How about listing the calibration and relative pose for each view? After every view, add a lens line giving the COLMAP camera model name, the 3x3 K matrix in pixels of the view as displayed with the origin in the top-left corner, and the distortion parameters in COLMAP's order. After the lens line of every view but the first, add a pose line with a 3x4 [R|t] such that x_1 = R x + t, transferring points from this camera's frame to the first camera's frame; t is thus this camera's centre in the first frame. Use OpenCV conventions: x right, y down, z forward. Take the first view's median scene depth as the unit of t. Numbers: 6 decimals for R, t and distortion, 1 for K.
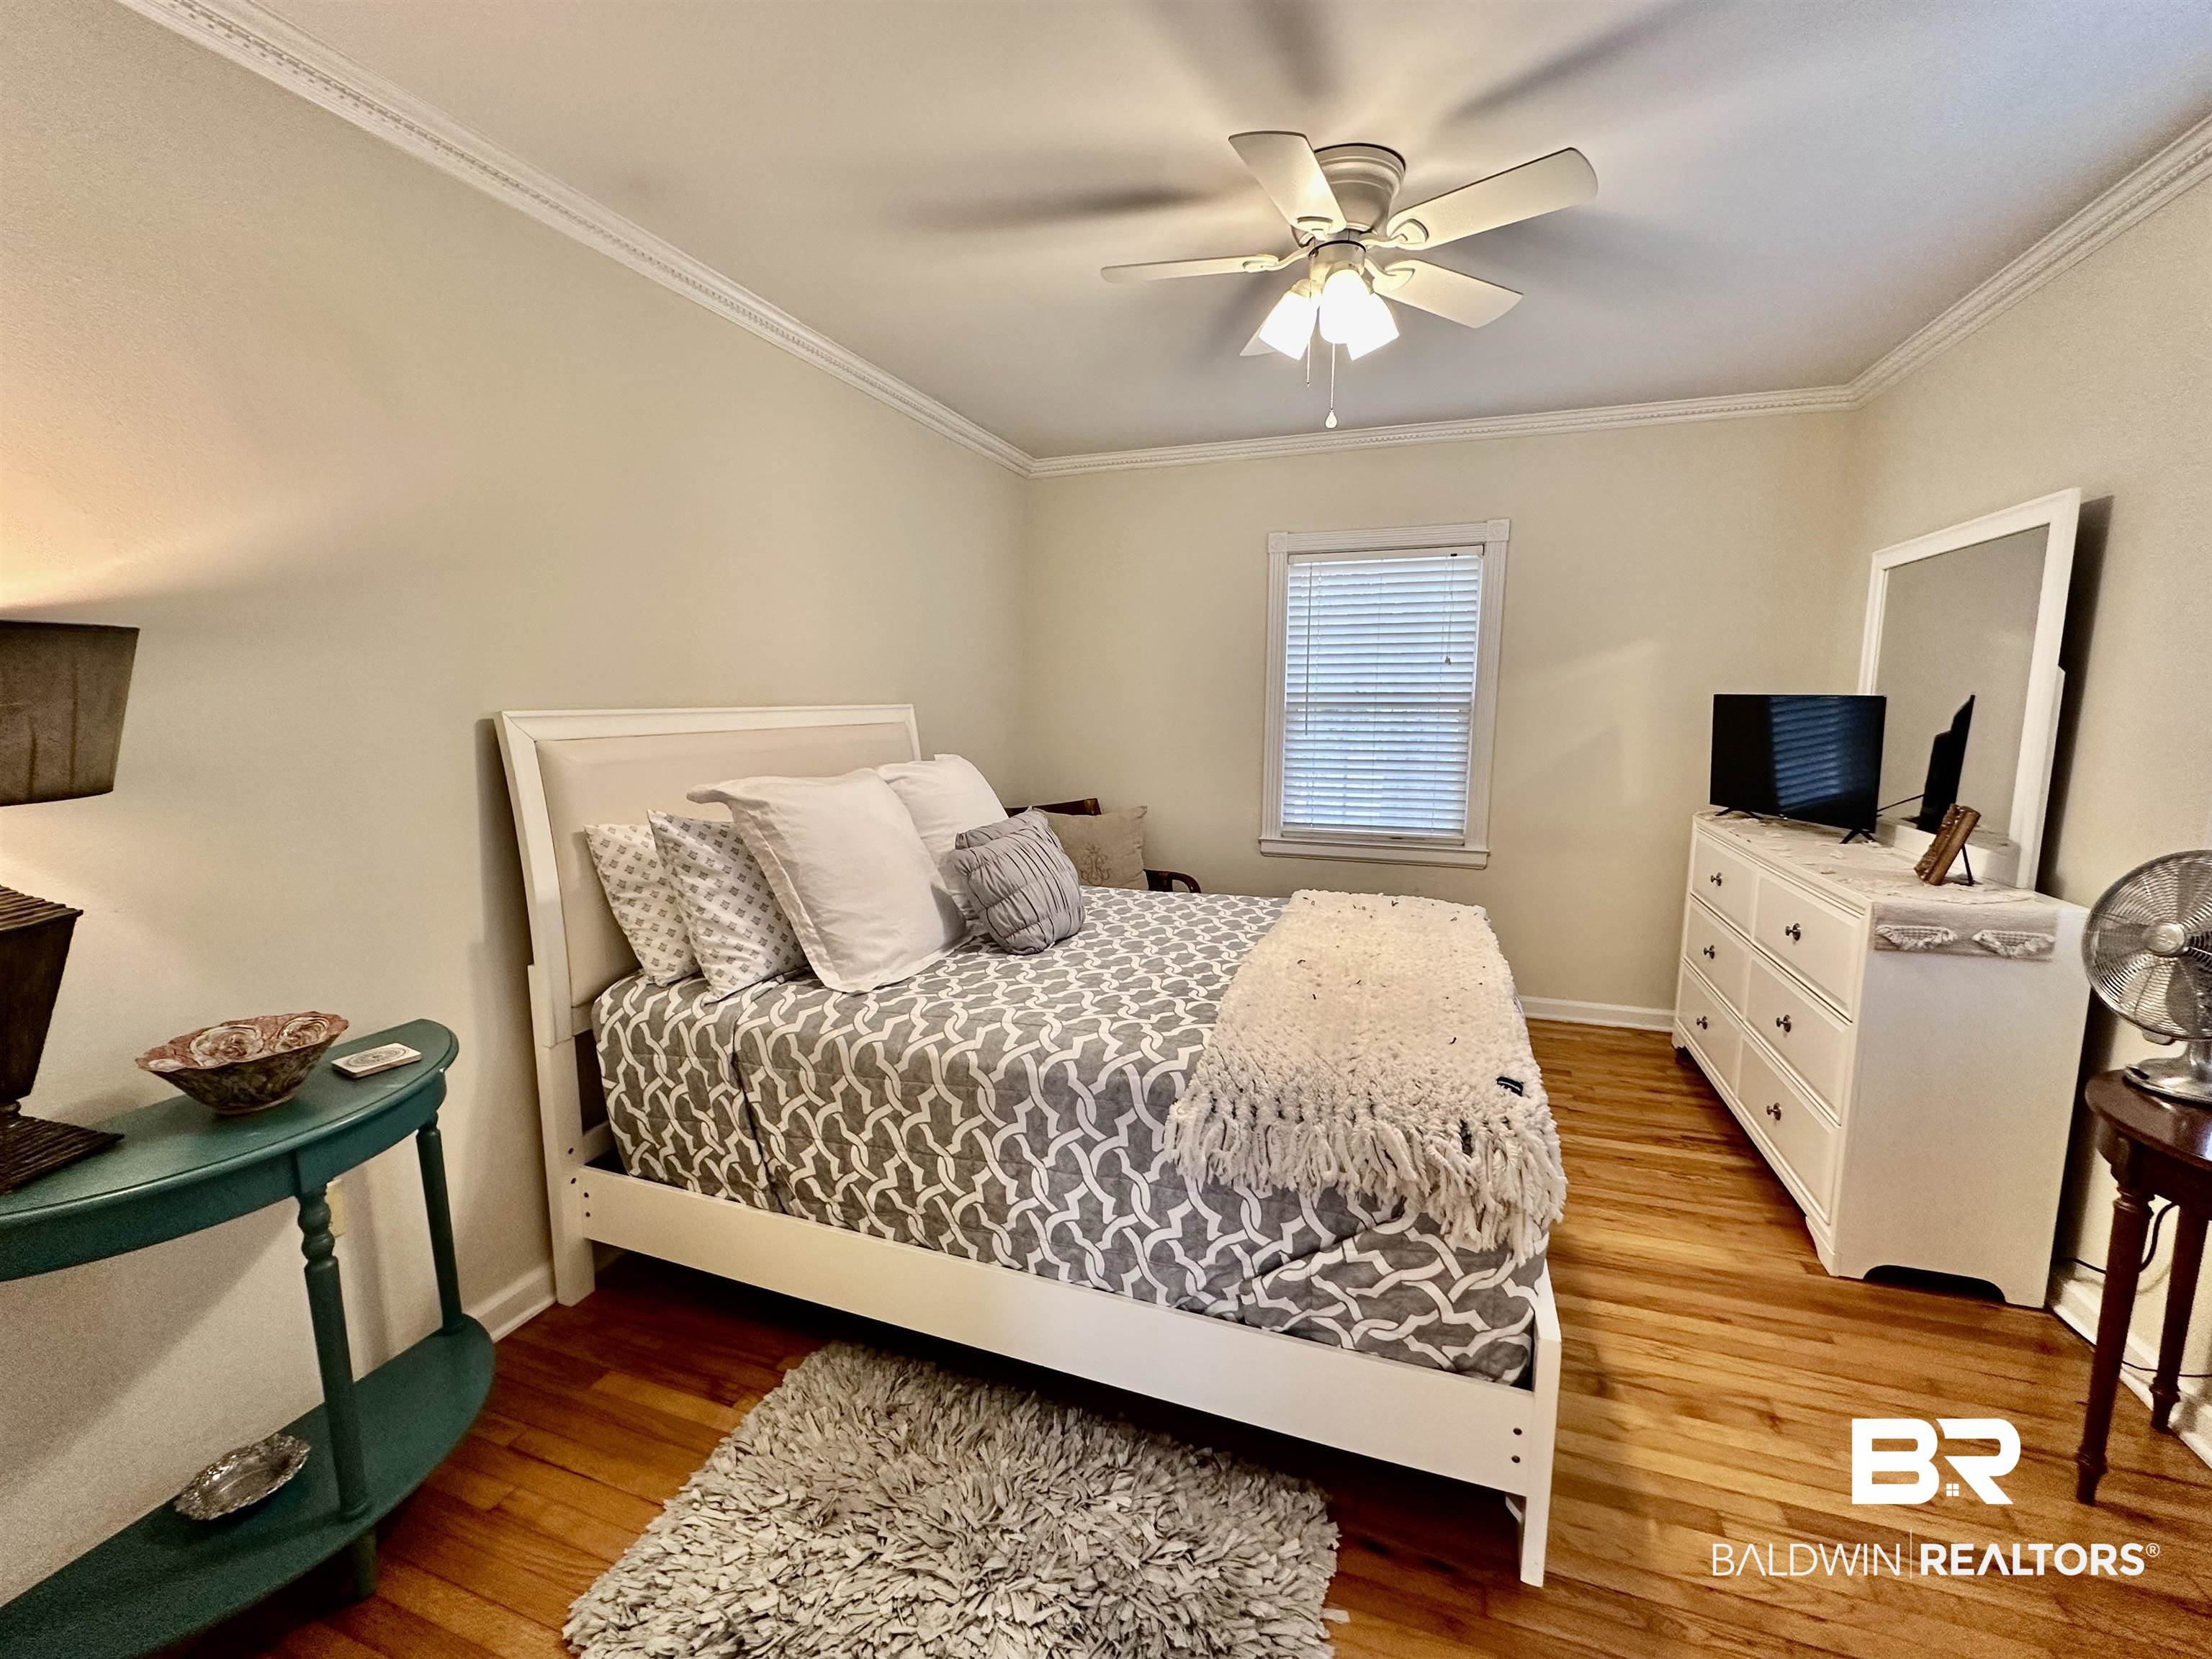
lens RADIAL K [[884.9, 0, 1169.9], [0, 884.9, 812.1], [0, 0, 1]] dist [-0.001674, 0.000234]
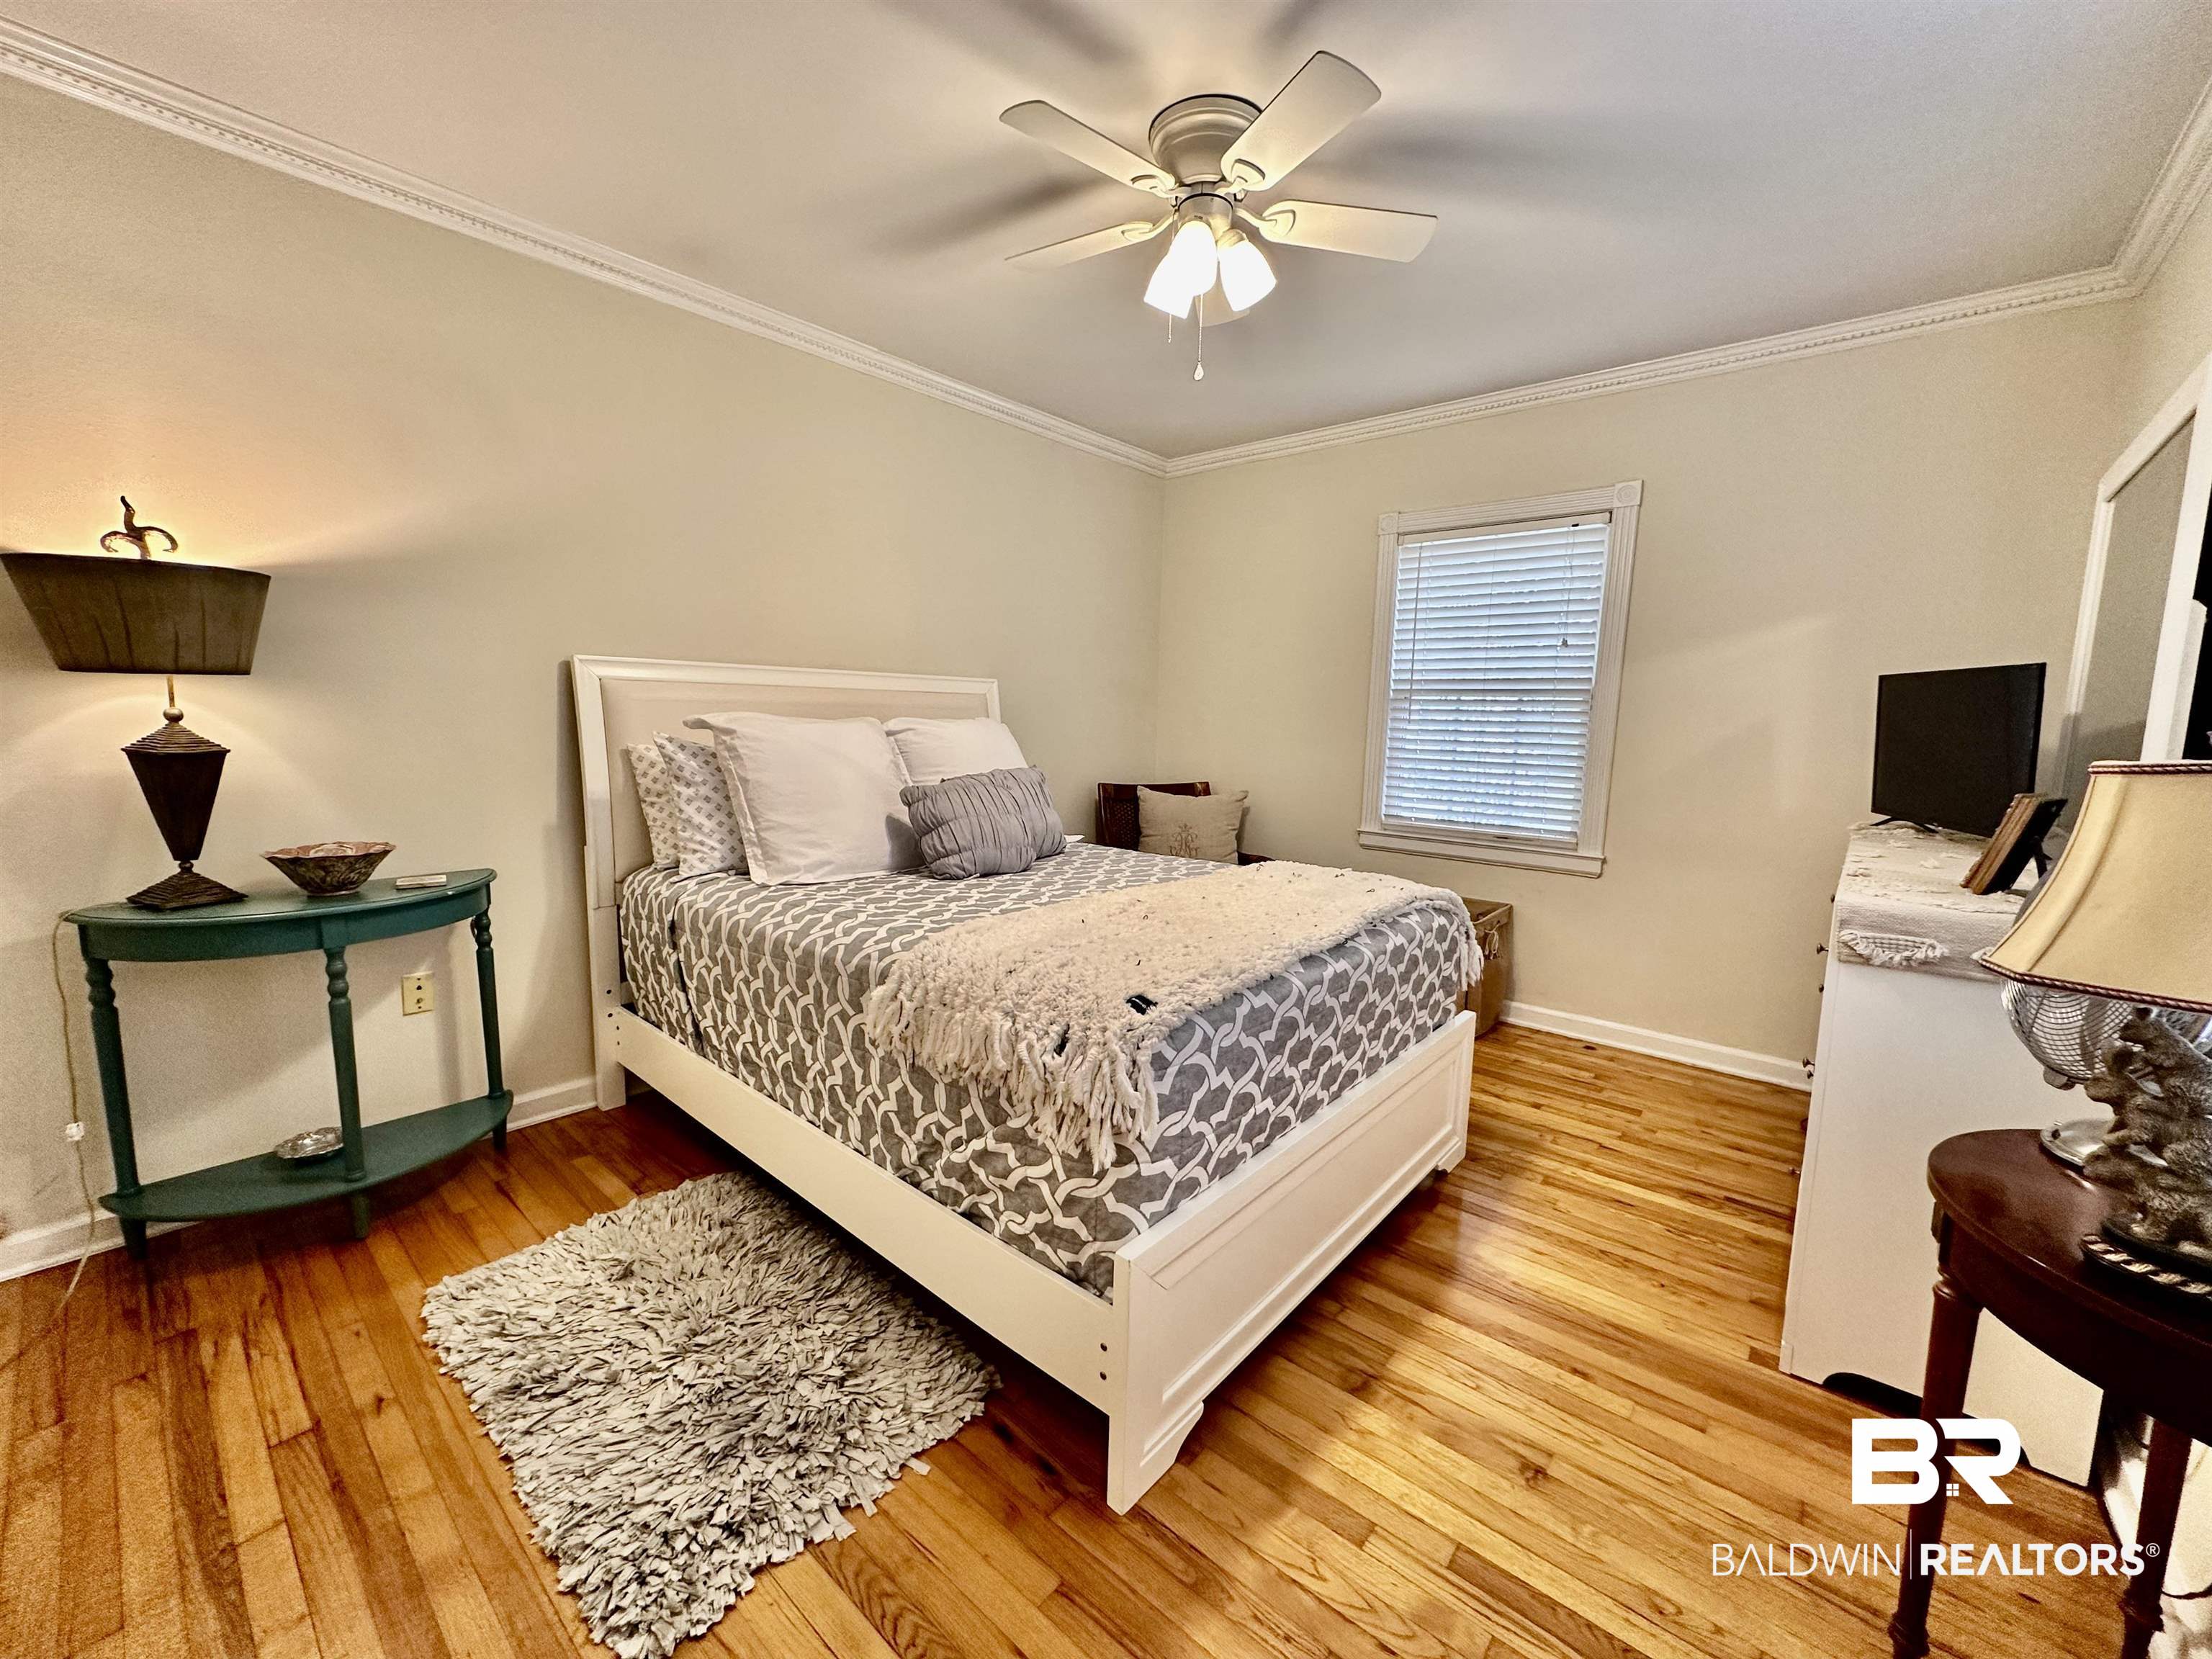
lens RADIAL K [[884.9, 0, 1198.1], [0, 884.9, 820.9], [0, 0, 1]] dist [-0.001674, 0.000234]
pose [[0.935116, 0.059313, -0.349341, 0.606221], [-0.065704, 0.997818, -0.006462, 0.083297], [0.348196, 0.028995, 0.936973, 0.067629]]
